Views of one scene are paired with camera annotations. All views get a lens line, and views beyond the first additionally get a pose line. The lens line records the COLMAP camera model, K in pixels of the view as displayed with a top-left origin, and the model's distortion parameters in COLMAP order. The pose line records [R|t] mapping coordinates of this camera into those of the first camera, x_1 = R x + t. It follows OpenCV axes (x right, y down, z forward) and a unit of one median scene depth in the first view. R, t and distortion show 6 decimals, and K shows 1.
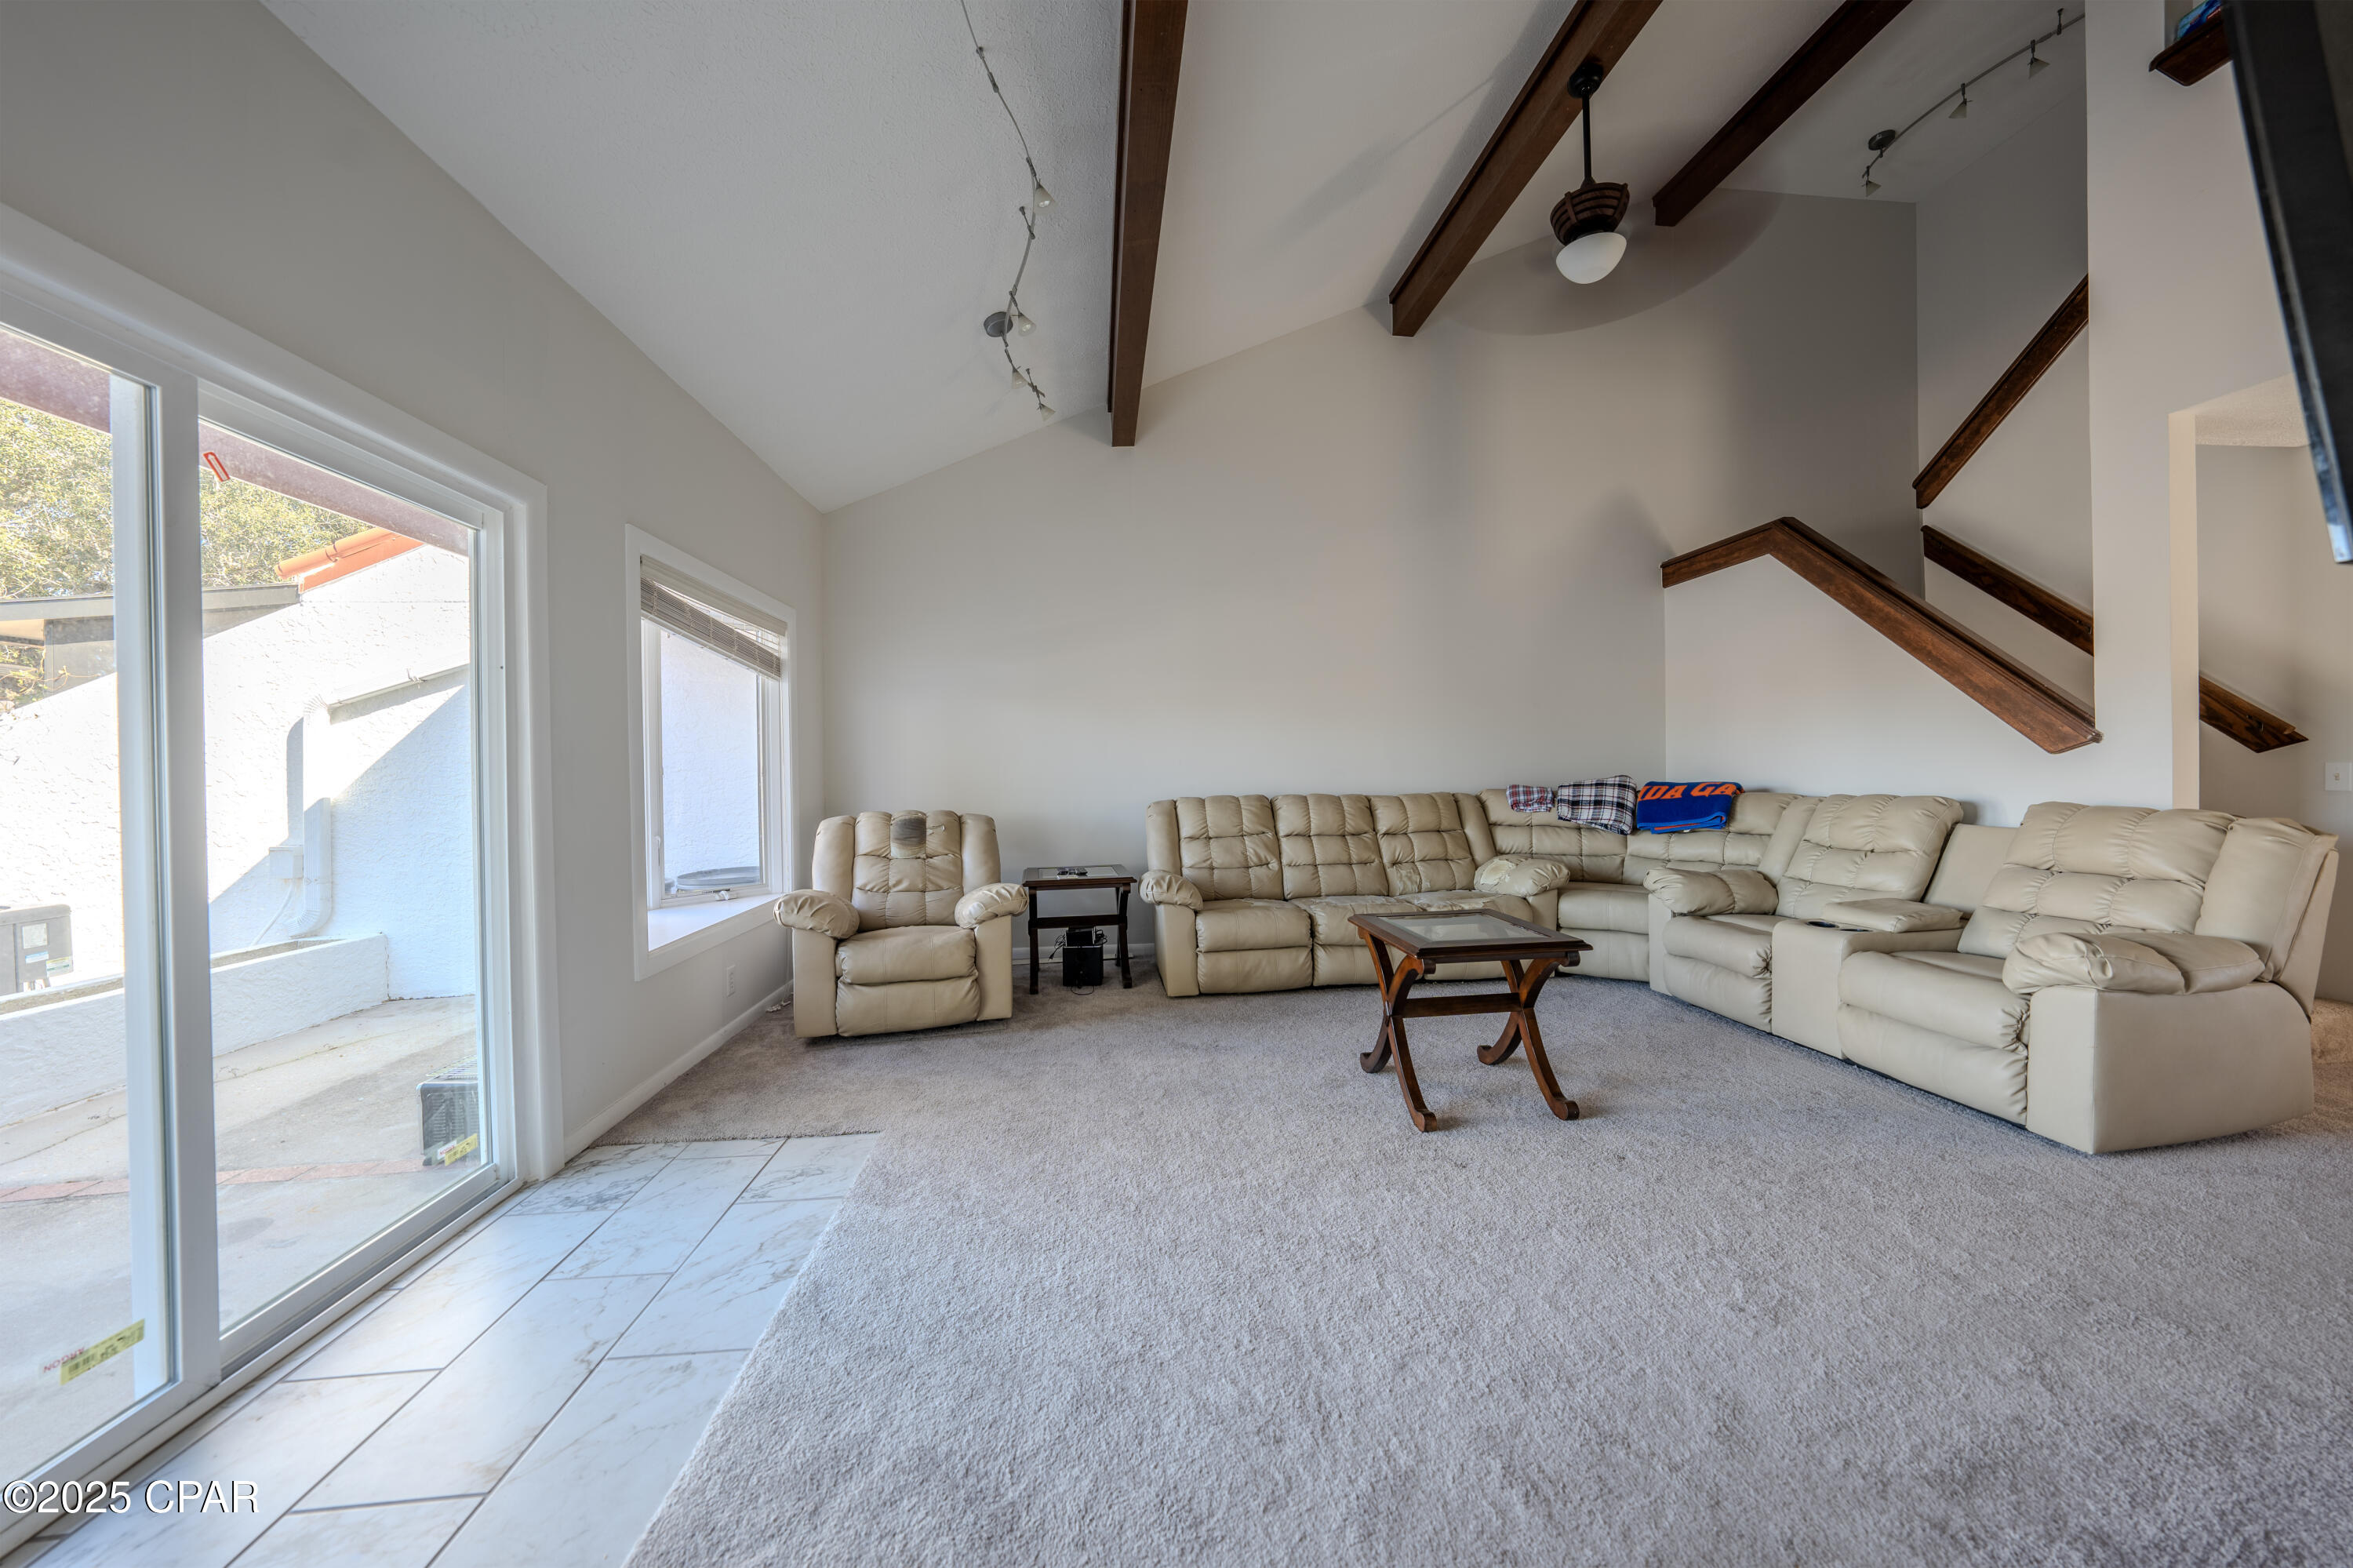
lens RADIAL K [[811.8, 0, 1183.6], [0, 811.8, 773.9], [0, 0, 1]] dist [-0.018387, 0.002923]
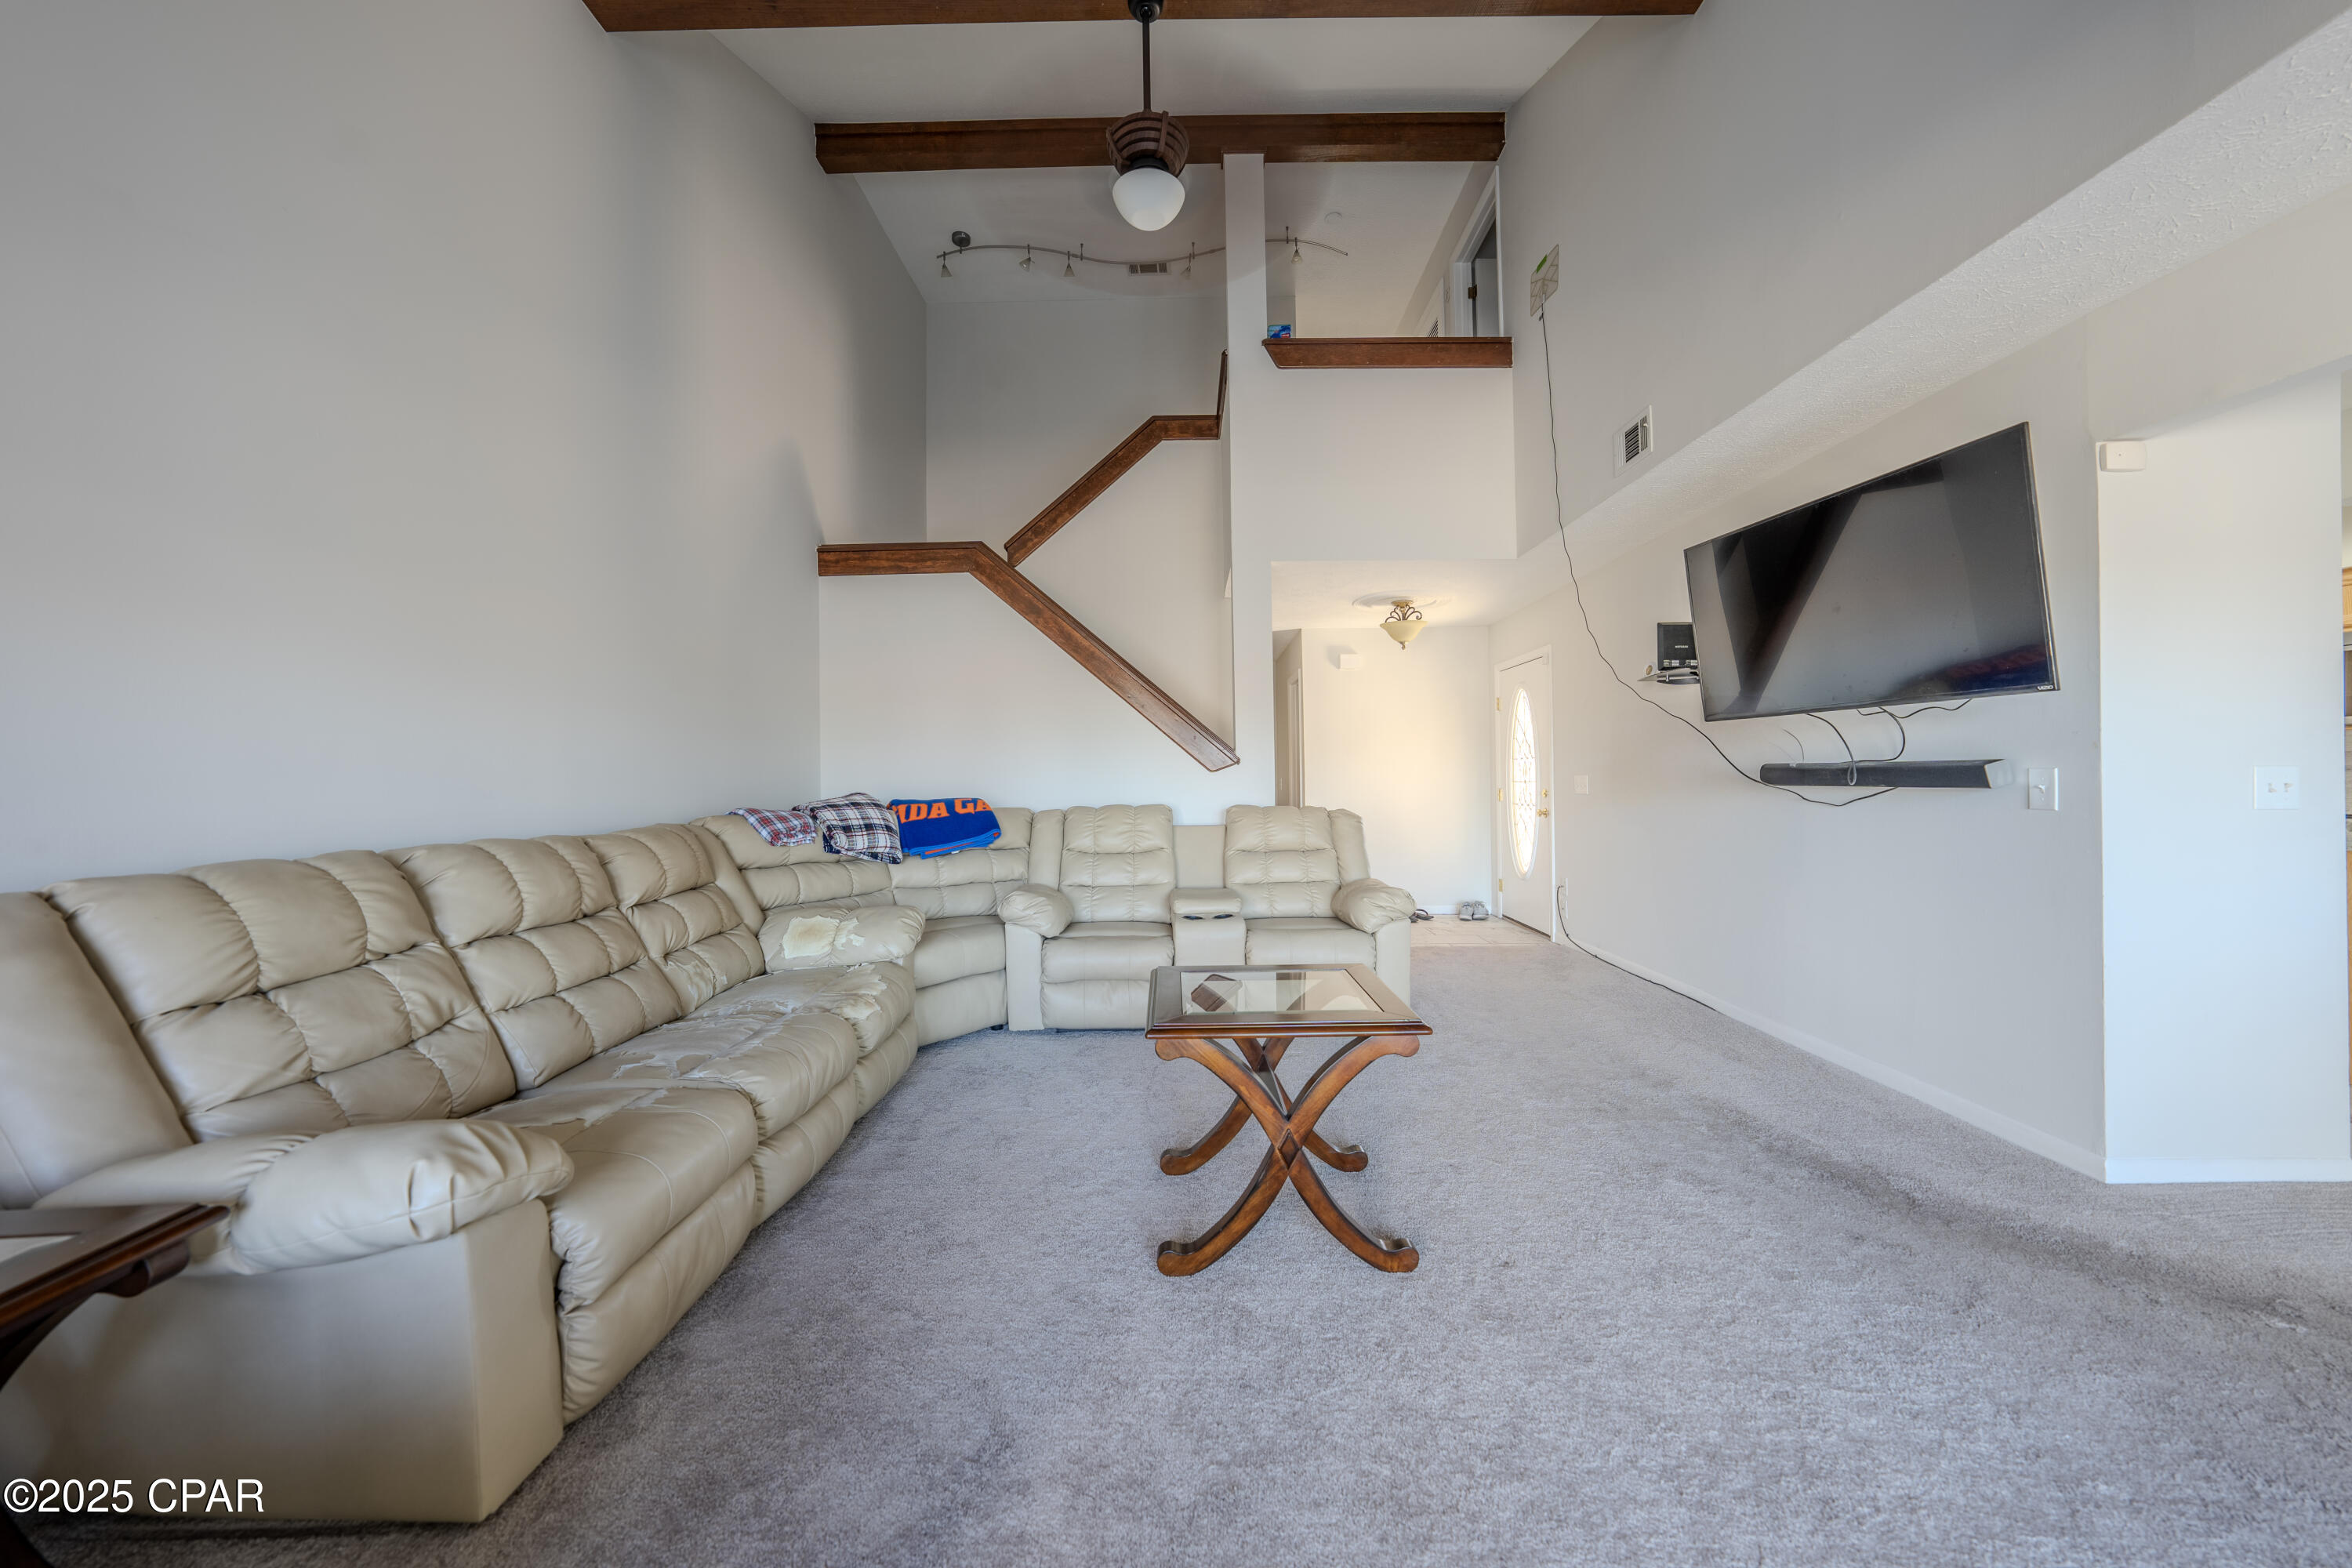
lens RADIAL K [[811.4, 0, 1183.6], [0, 811.4, 775.0], [0, 0, 1]] dist [-0.018387, 0.002923]
pose [[0.115719, 0.015427, 0.993162, -0.273346], [0.016371, 0.999714, -0.017436, 0.003928], [-0.993147, 0.018276, 0.115433, 0.668618]]
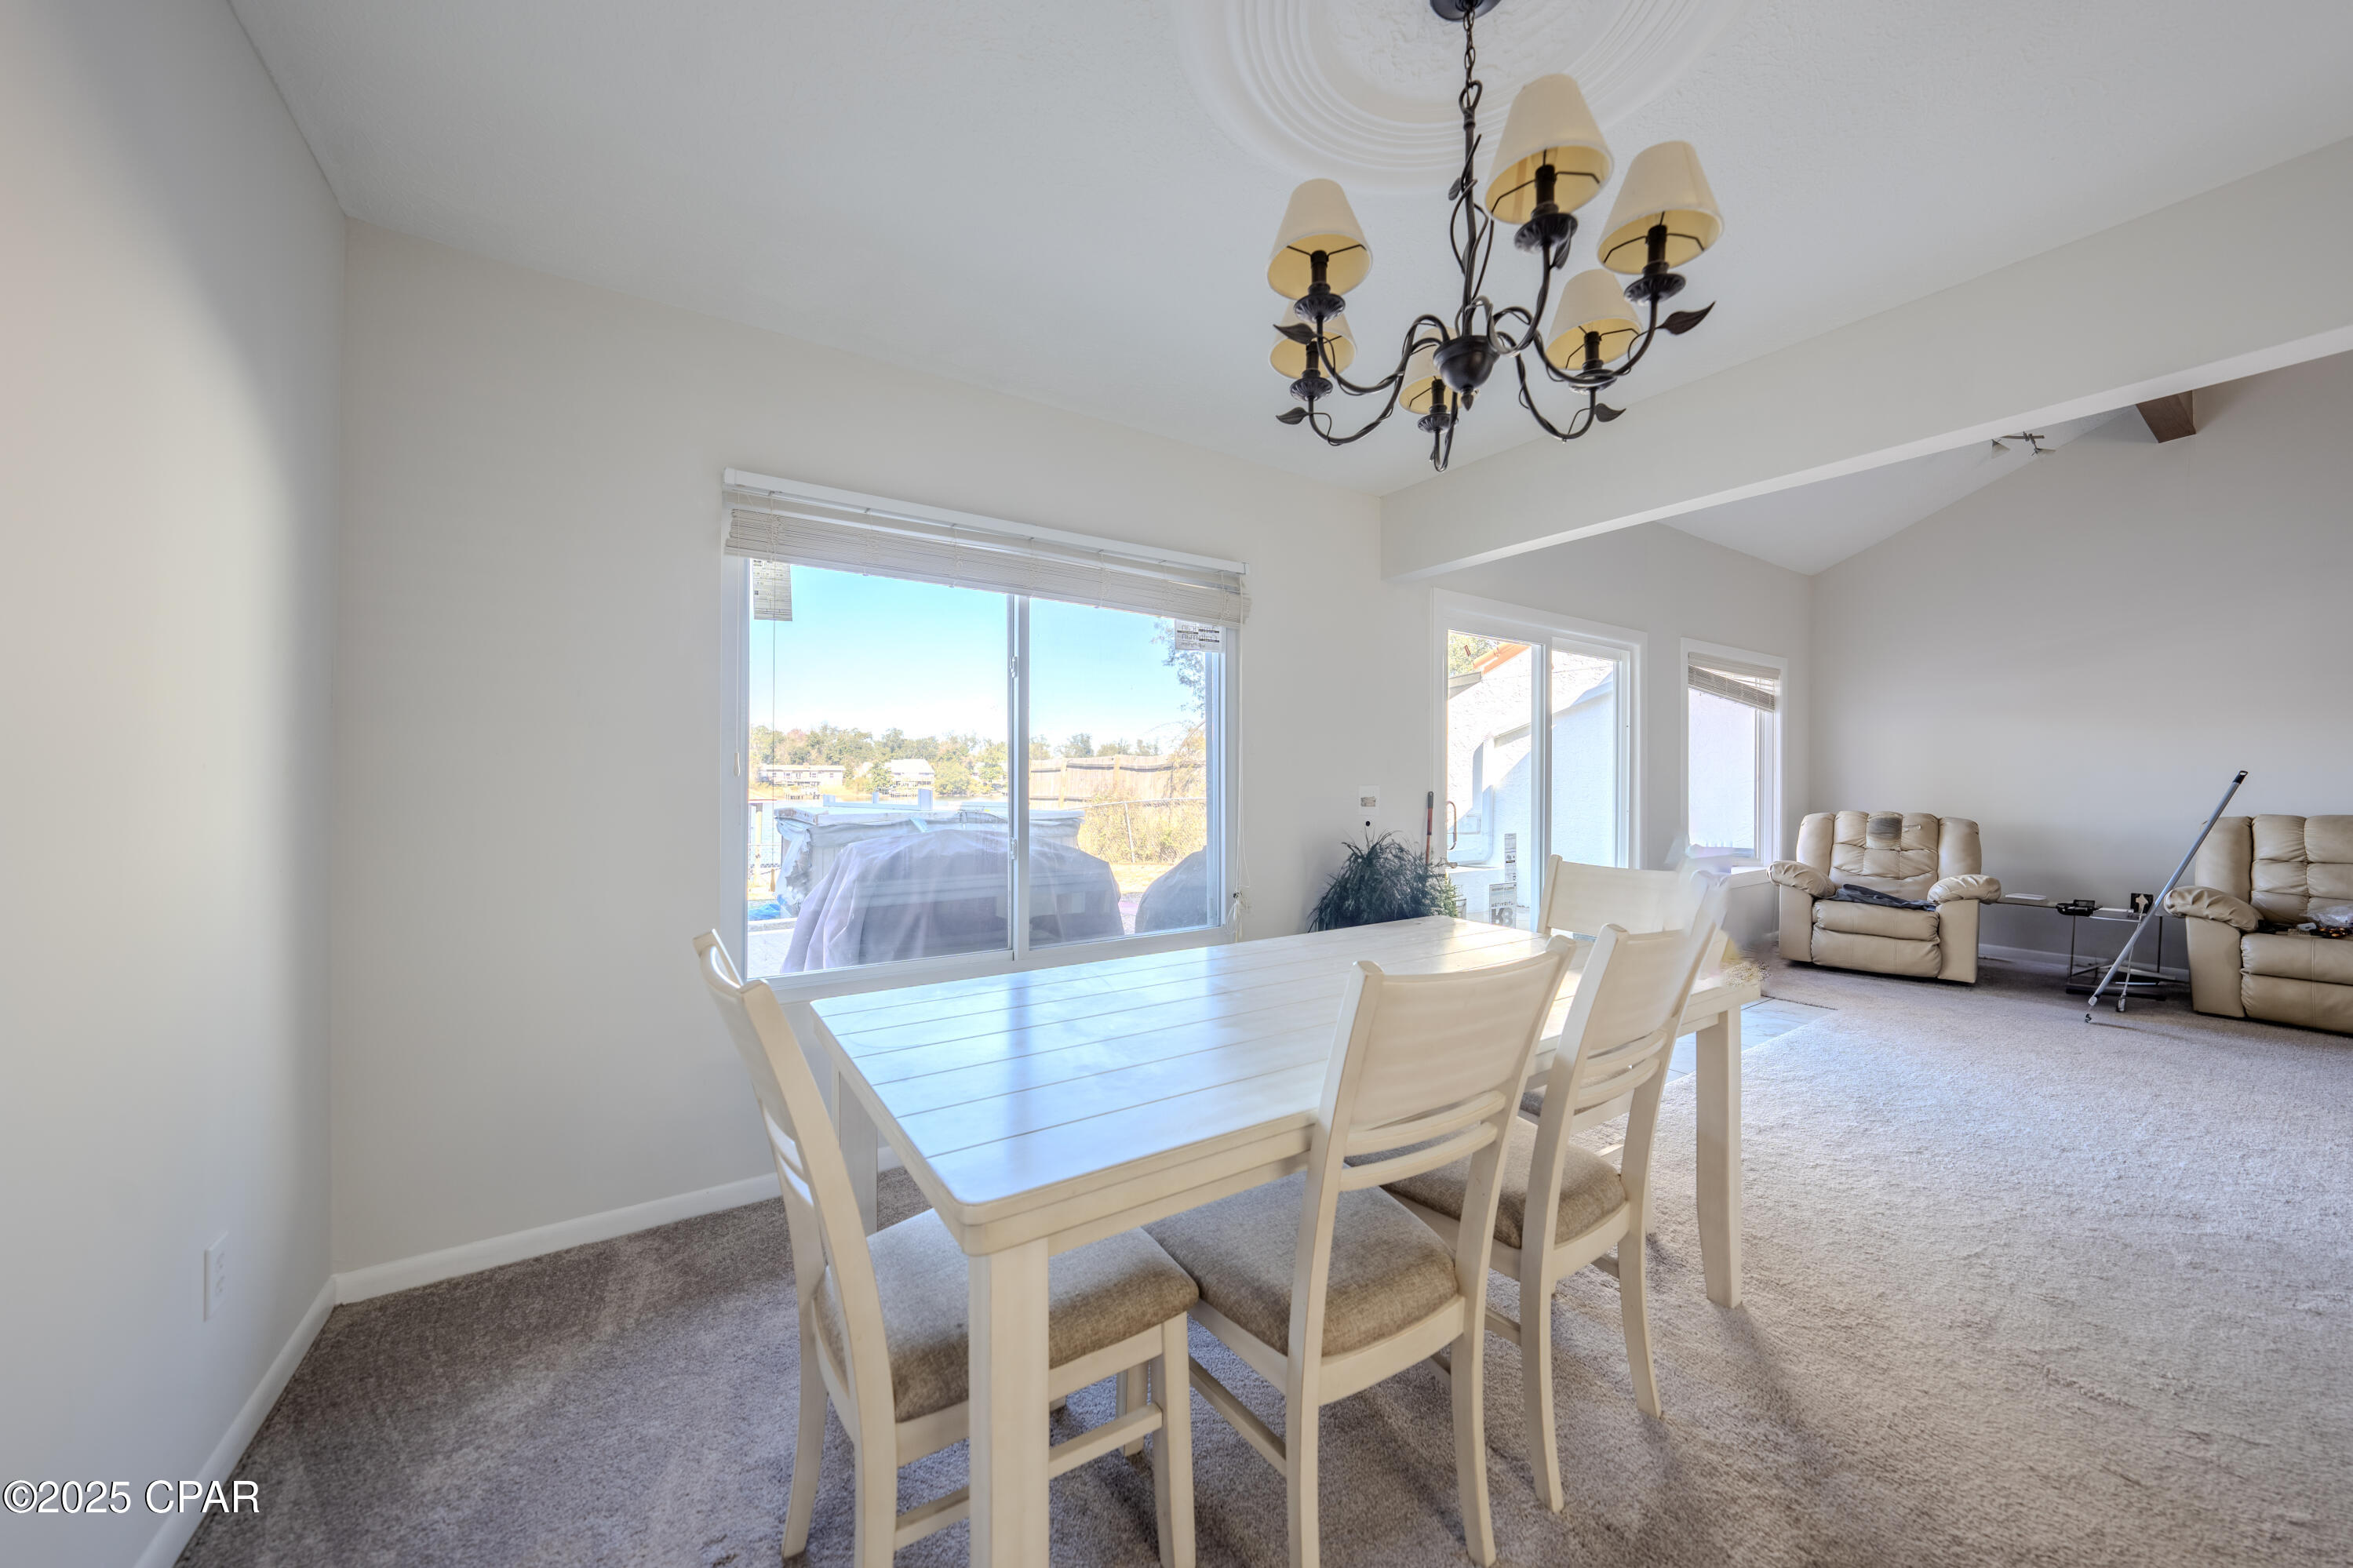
lens RADIAL K [[811.6, 0, 1178.8], [0, 811.6, 778.9], [0, 0, 1]] dist [-0.018387, 0.002923]
pose [[0.460112, 0.019122, -0.887655, 0.256477], [-0.016904, 0.999775, 0.012776, -0.002127], [0.887700, 0.009126, 0.460331, -0.538274]]
